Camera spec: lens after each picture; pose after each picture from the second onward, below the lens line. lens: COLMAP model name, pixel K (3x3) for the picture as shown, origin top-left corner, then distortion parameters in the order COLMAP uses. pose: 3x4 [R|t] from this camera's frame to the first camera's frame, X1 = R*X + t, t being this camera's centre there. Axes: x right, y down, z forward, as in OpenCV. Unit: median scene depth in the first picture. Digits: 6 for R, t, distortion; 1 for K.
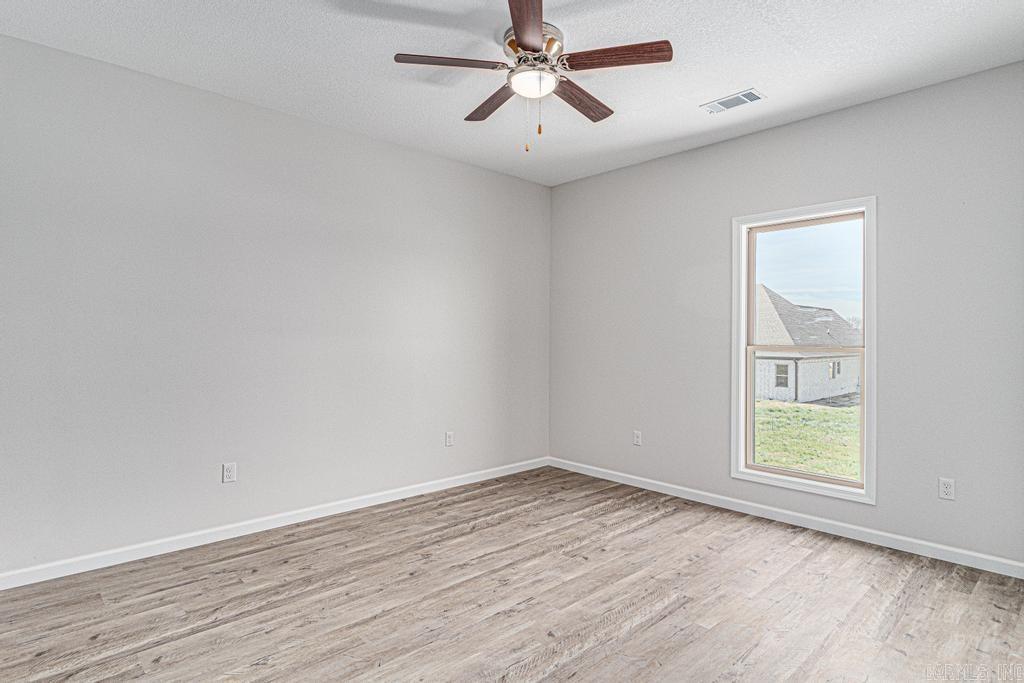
lens RADIAL K [[555.5, 0, 509.6], [0, 555.5, 341.6], [0, 0, 1]] dist [0.001480, -0.000254]
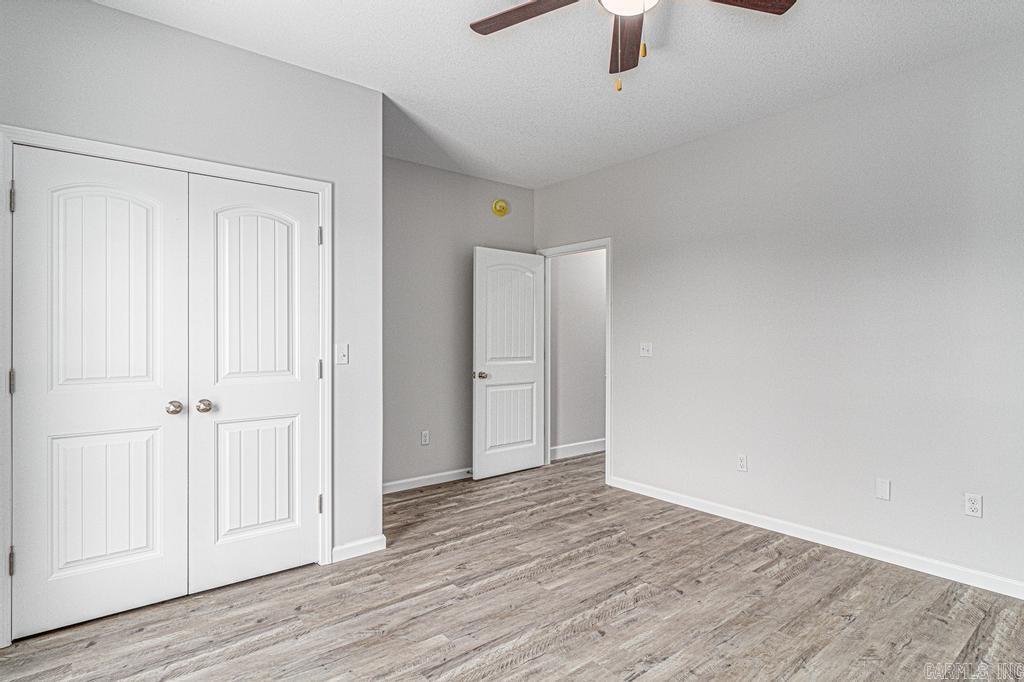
lens RADIAL K [[555.5, 0, 507.3], [0, 555.5, 338.6], [0, 0, 1]] dist [0.001480, -0.000254]
pose [[-0.997633, -0.005890, 0.068508, 0.179075], [-0.005523, 0.999969, 0.005552, -0.017110], [-0.068538, 0.005161, -0.997635, 2.008762]]
